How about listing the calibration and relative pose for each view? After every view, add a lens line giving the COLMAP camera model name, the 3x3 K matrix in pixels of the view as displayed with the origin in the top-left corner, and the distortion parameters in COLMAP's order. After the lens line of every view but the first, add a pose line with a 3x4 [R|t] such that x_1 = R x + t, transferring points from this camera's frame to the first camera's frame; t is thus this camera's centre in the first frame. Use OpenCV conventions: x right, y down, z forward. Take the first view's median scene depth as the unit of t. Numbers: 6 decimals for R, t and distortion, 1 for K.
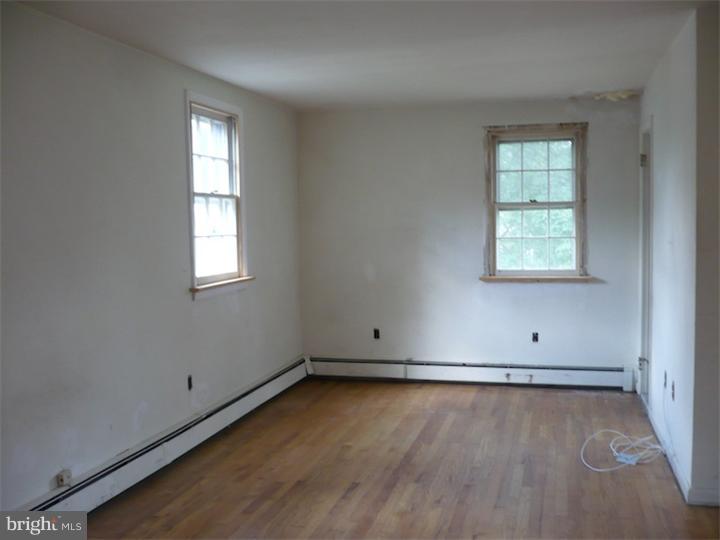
lens RADIAL K [[761.3, 0, 372.7], [0, 761.3, 270.9], [0, 0, 1]] dist [-0.065310, 0.014499]
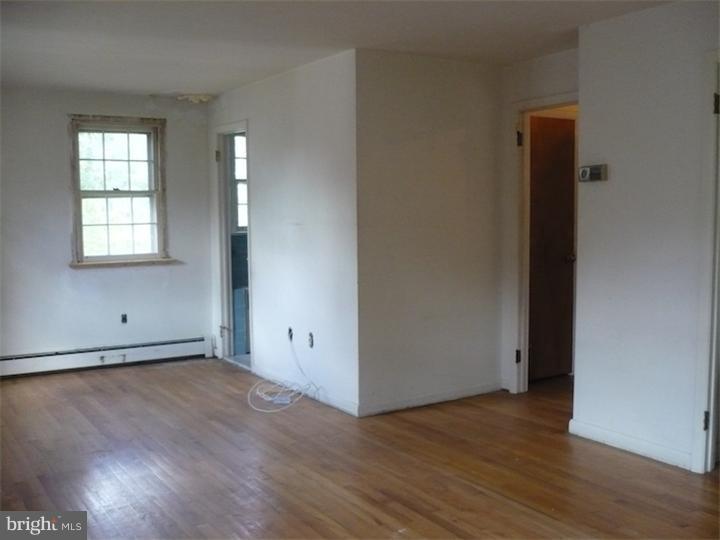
lens RADIAL K [[761.3, 0, 372.7], [0, 761.3, 270.9], [0, 0, 1]] dist [-0.065310, 0.014499]
pose [[0.680696, -0.050261, 0.730840, -0.318900], [0.044880, 0.998631, 0.026876, 0.008479], [-0.731190, 0.014506, 0.682020, 0.029686]]
